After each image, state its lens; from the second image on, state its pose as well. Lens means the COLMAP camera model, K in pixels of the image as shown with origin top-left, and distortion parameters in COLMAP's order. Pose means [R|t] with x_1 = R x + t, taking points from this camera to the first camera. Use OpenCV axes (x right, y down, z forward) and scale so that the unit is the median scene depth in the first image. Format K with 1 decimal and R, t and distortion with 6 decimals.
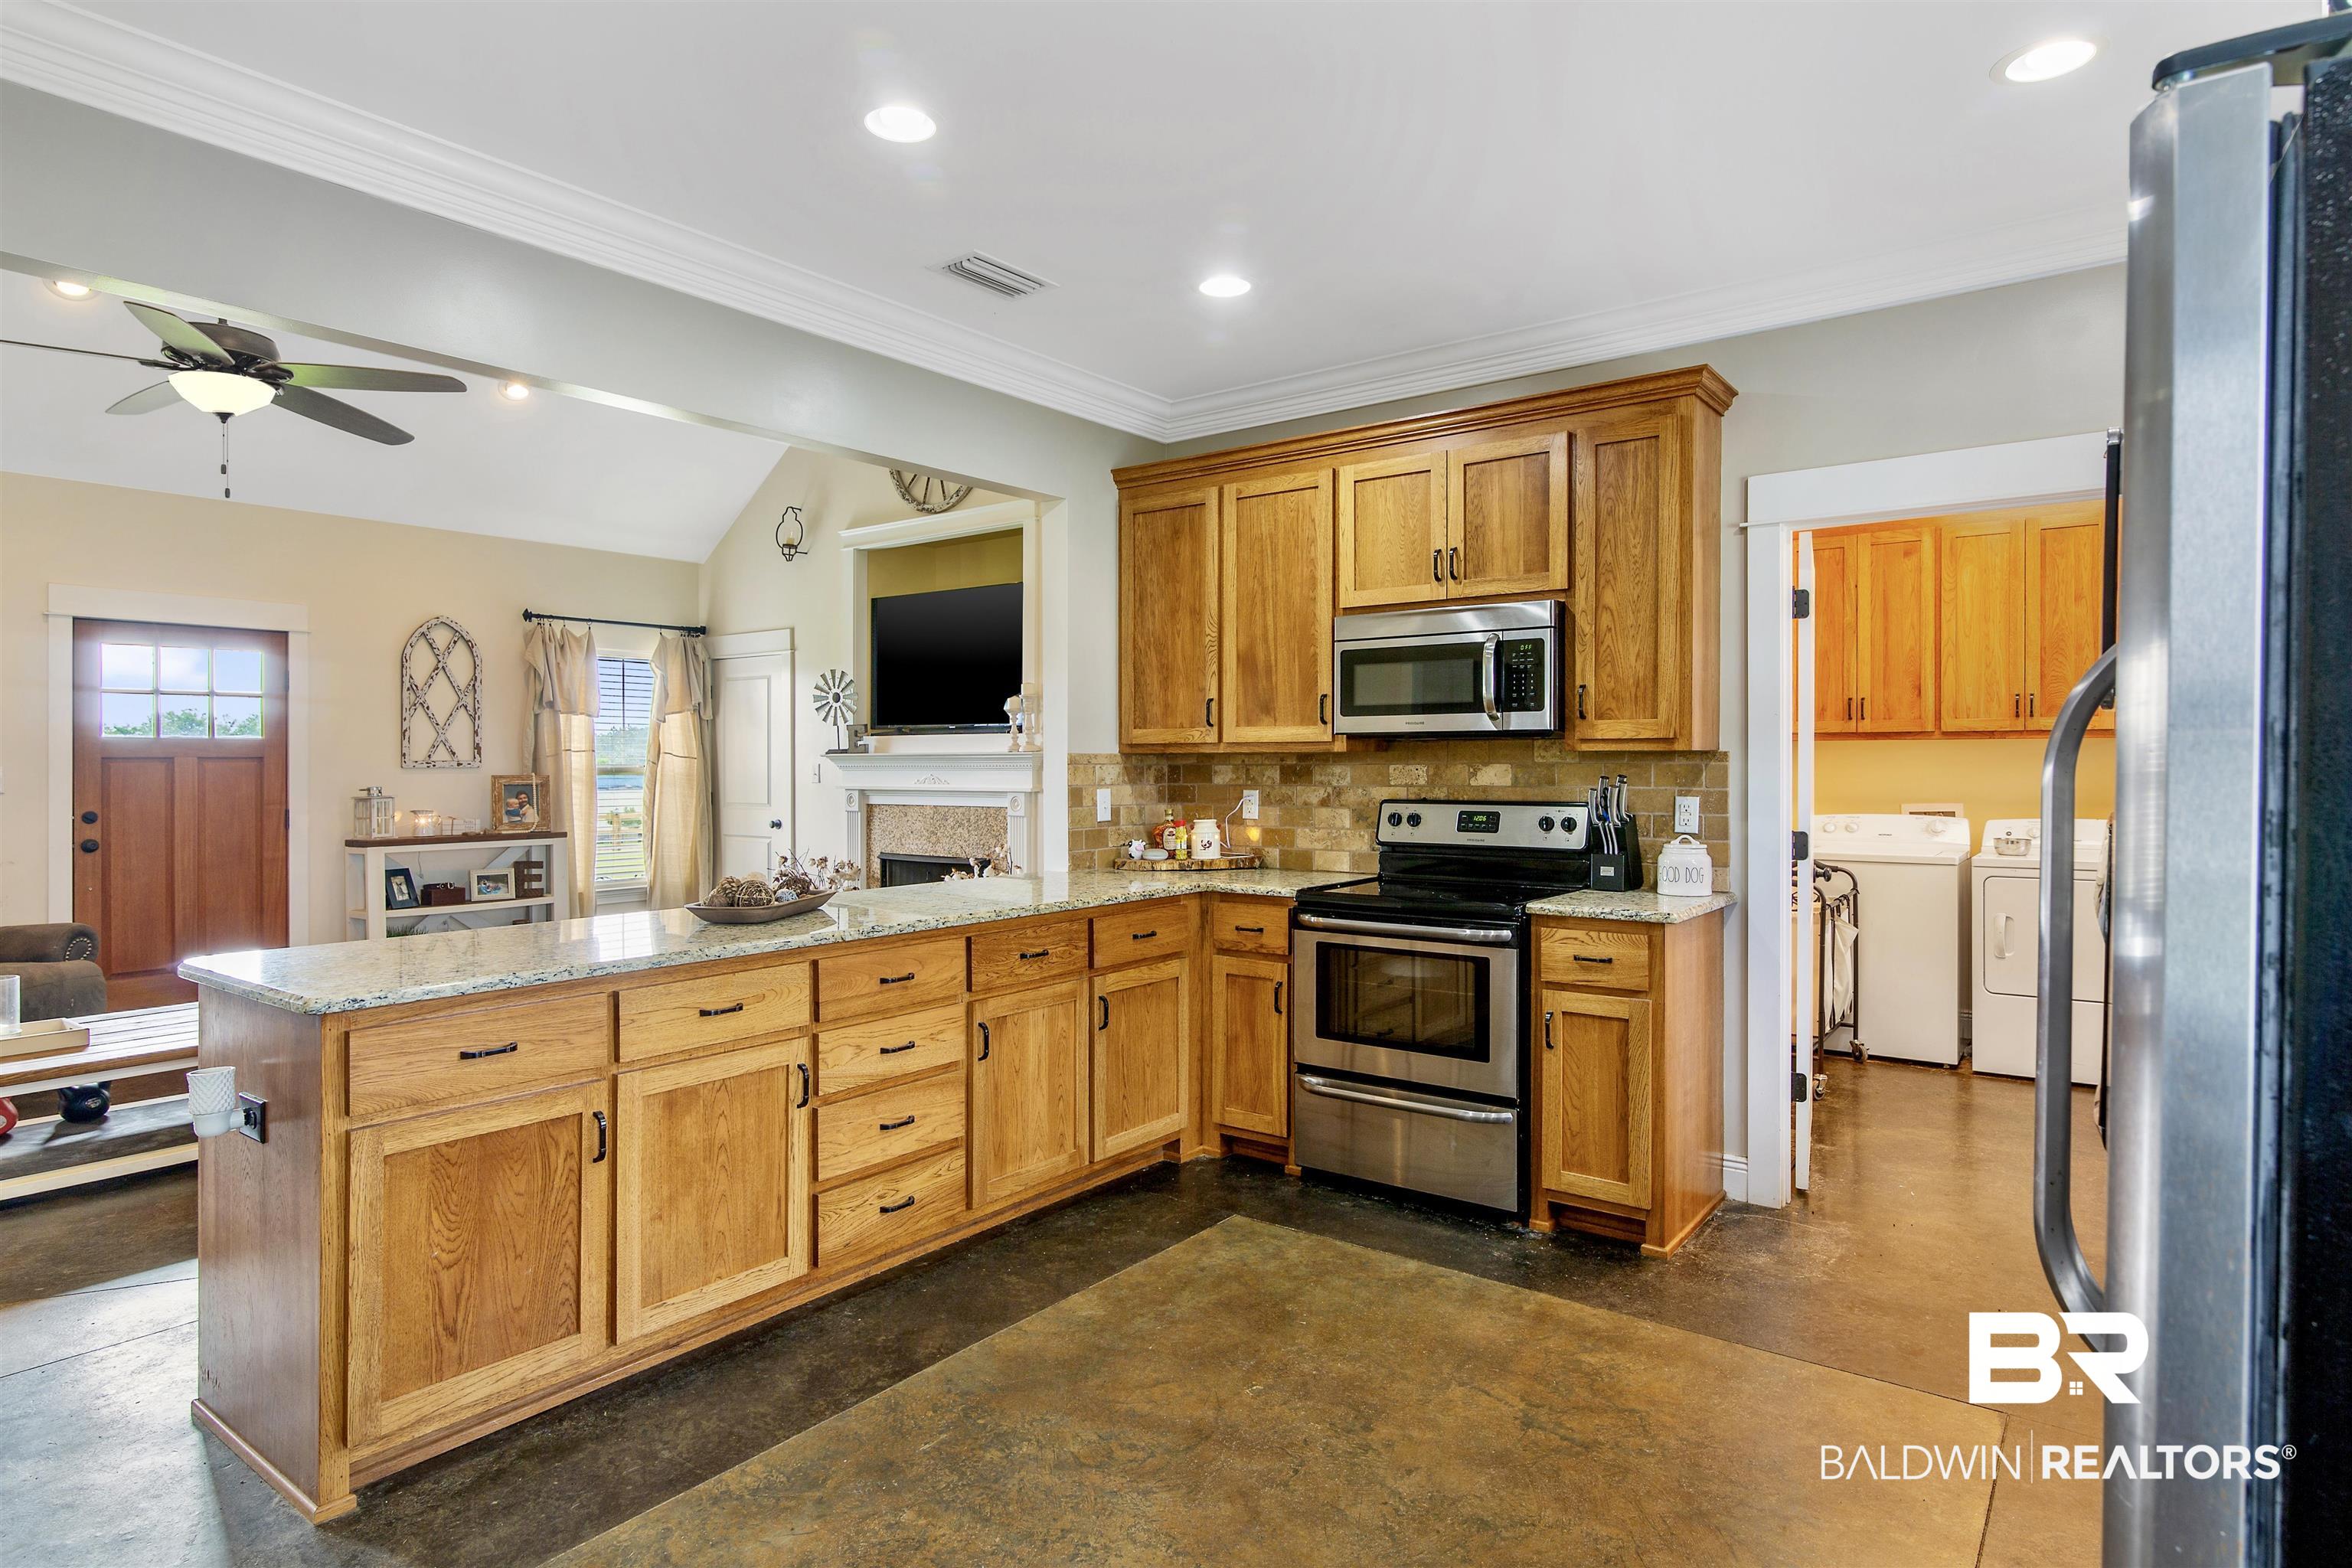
lens RADIAL K [[1288.4, 0, 1173.9], [0, 1288.4, 765.6], [0, 0, 1]] dist [-0.000142, -0.005098]
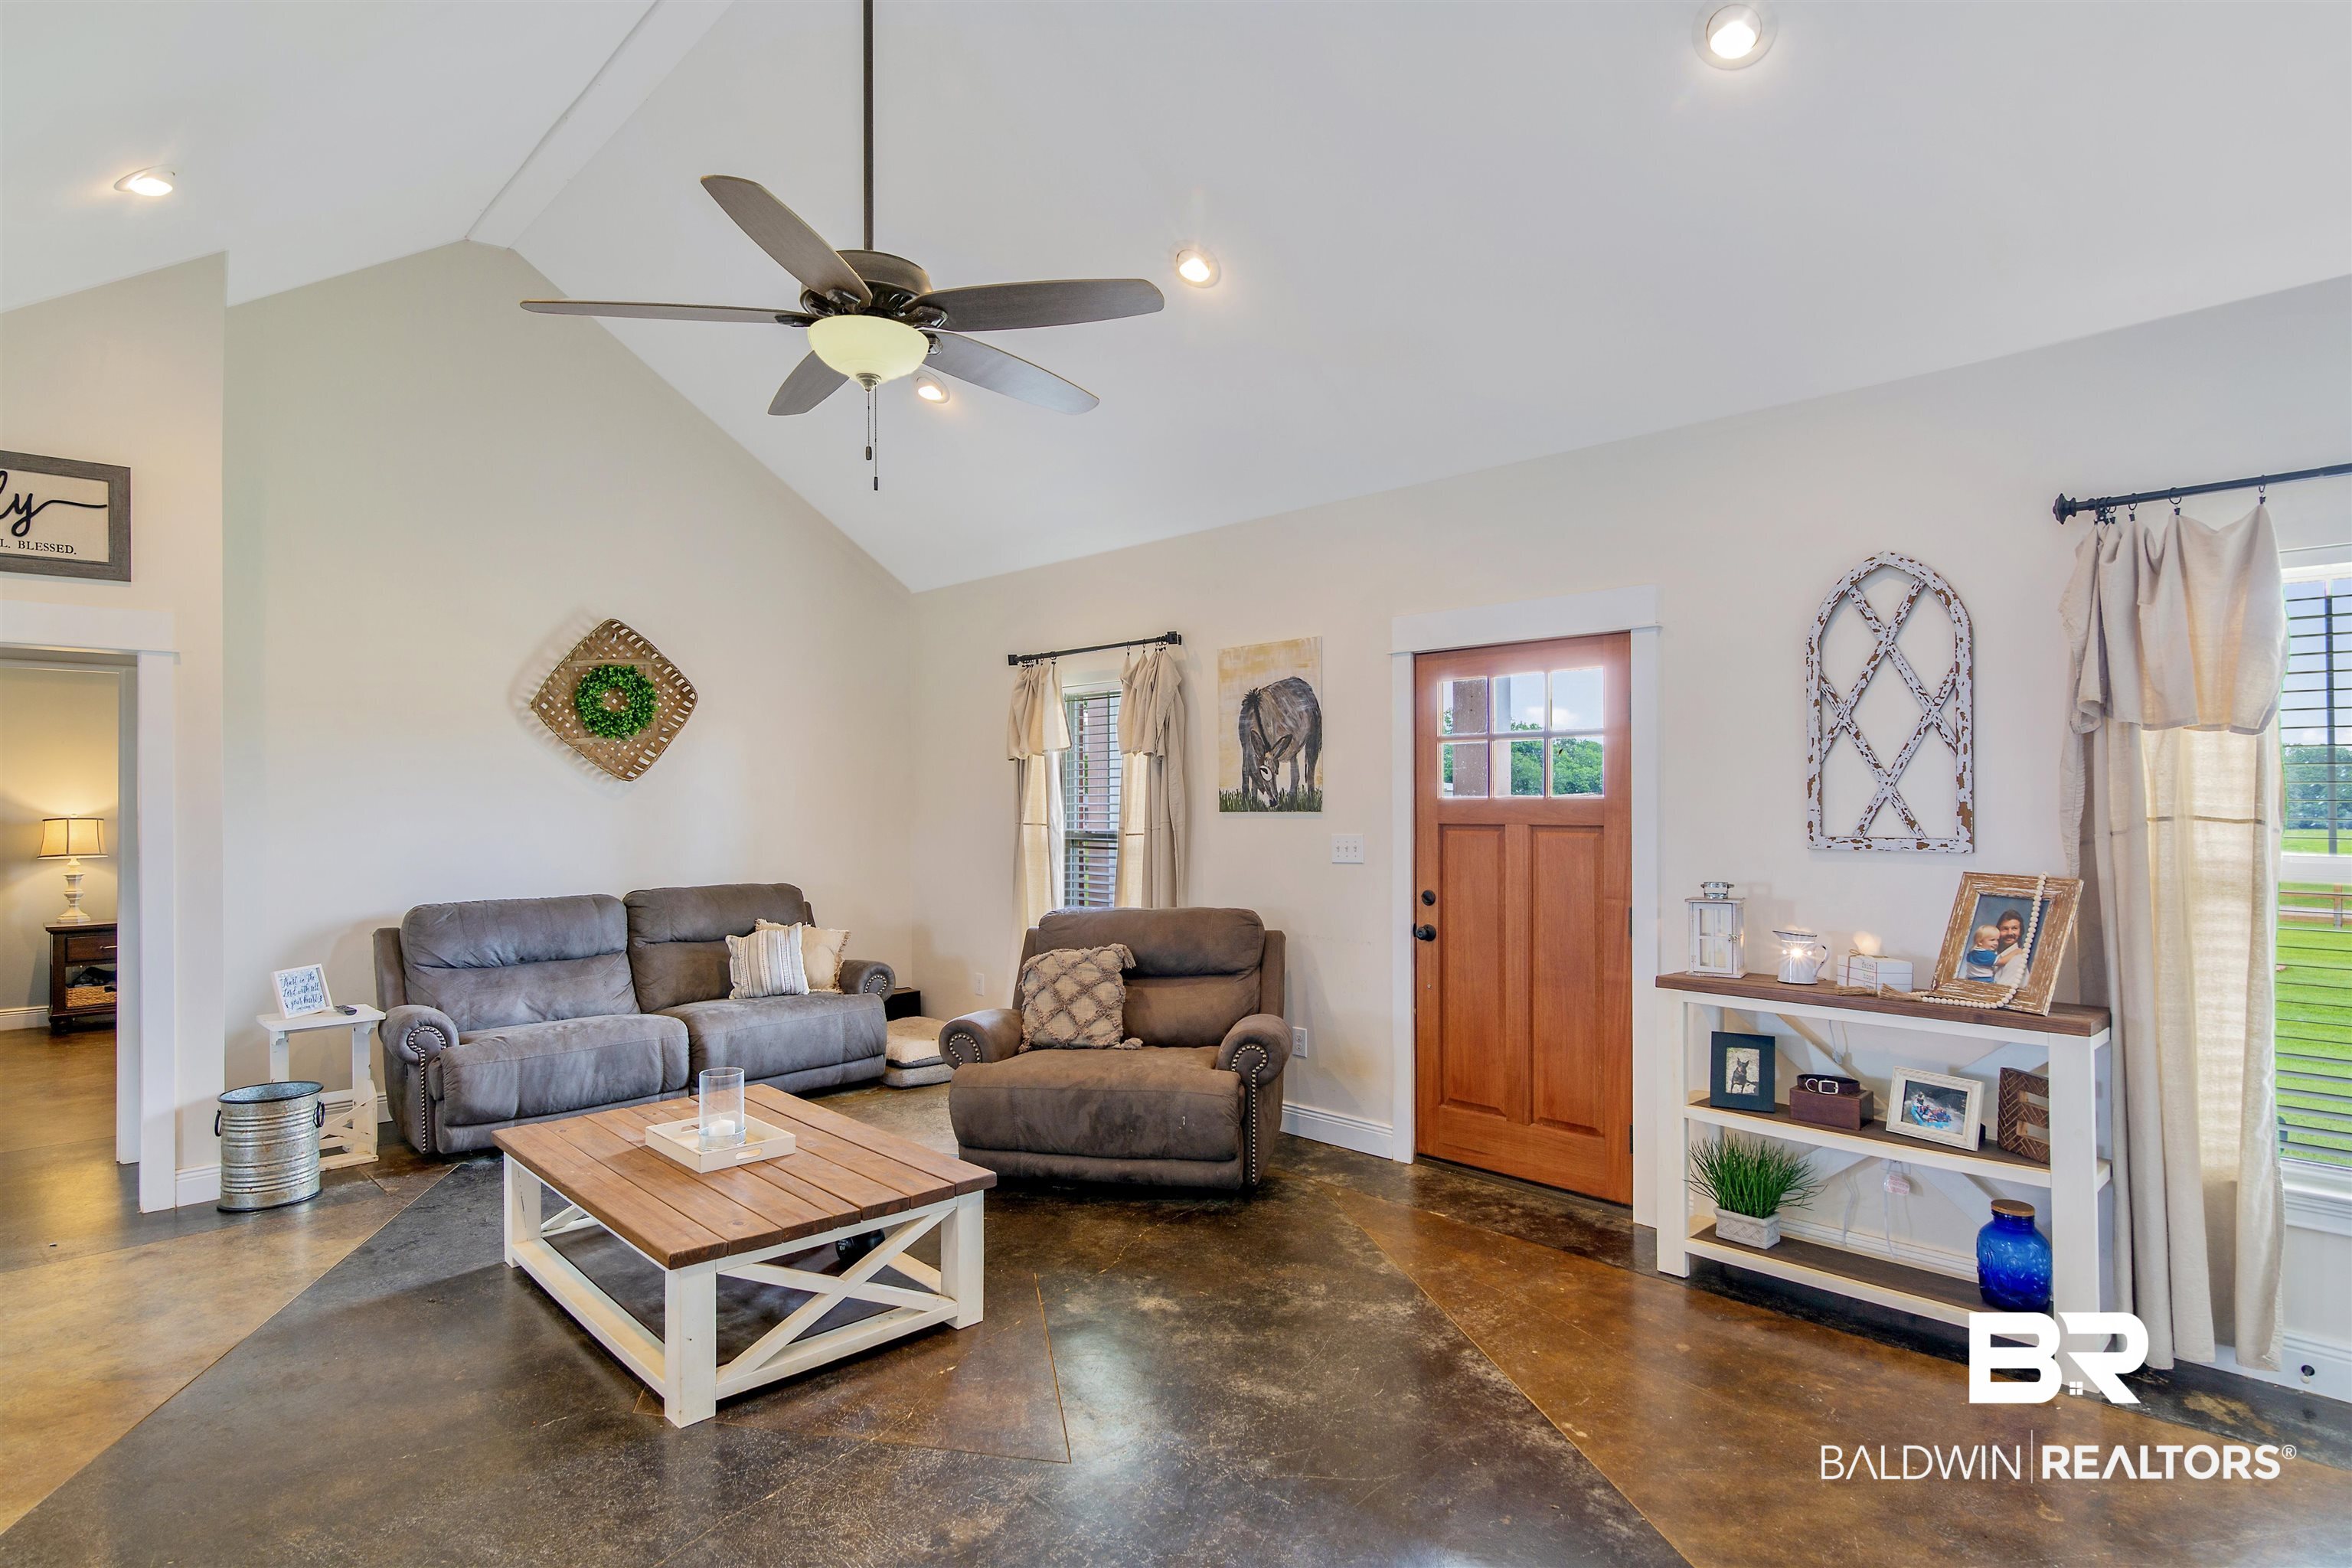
lens RADIAL K [[1201.3, 0, 1167.0], [0, 1201.3, 778.2], [0, 0, 1]] dist [-0.013581, 0.005194]
pose [[-0.167978, -0.011457, -0.985724, -0.054938], [0.001105, 0.999930, -0.011811, -0.021476], [0.985790, -0.003073, -0.167954, 0.789547]]
